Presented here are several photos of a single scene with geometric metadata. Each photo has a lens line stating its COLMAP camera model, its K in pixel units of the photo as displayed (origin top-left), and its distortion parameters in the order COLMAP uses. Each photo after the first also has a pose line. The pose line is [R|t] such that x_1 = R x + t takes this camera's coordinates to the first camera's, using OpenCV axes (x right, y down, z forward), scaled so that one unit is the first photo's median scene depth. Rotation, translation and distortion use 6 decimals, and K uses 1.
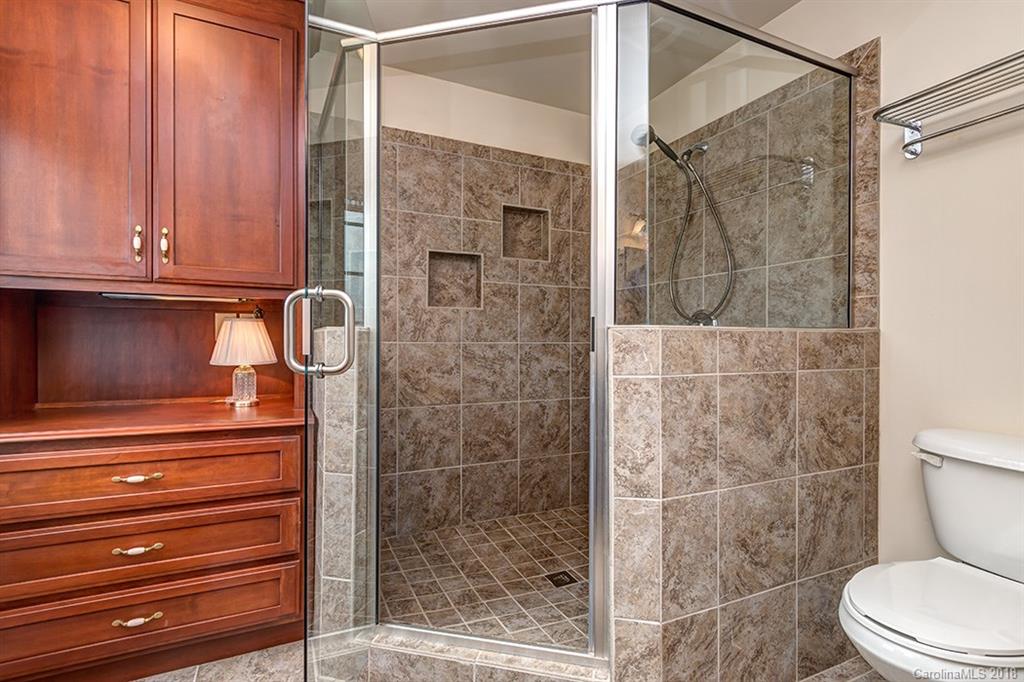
lens RADIAL K [[449.1, 0, 514.5], [0, 449.1, 352.9], [0, 0, 1]] dist [0.003884, 0.000044]
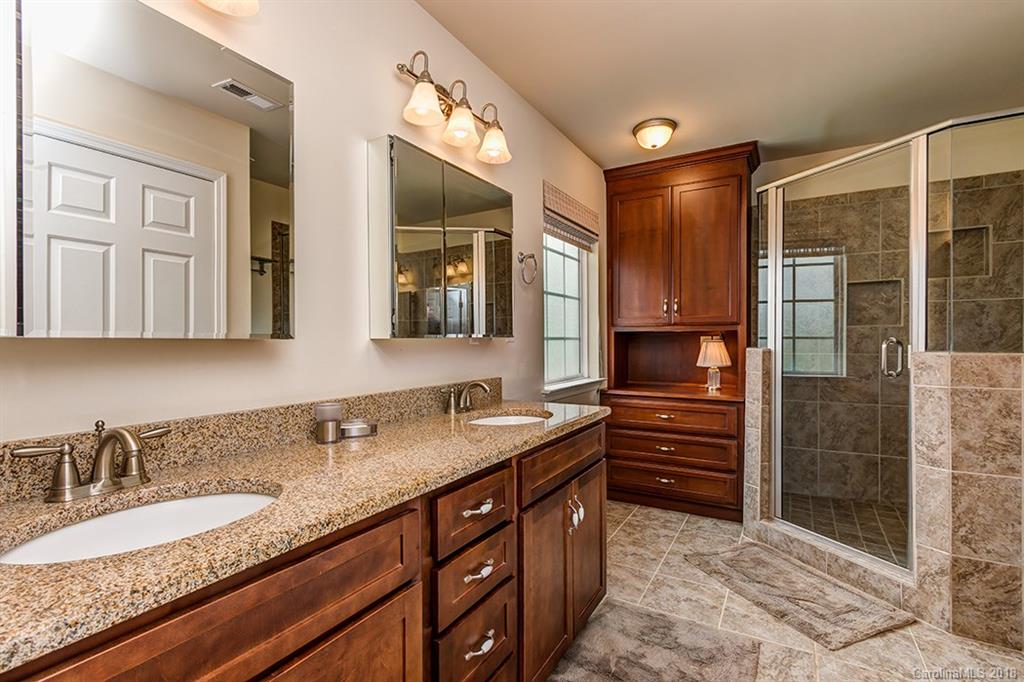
lens RADIAL K [[469.5, 0, 505.6], [0, 469.5, 339.9], [0, 0, 1]] dist [0.000963, -0.000164]
pose [[0.517229, -0.010266, -0.855786, 0.669012], [-0.006080, 0.999859, -0.015669, -0.052883], [0.855826, 0.013308, 0.517093, -0.789735]]
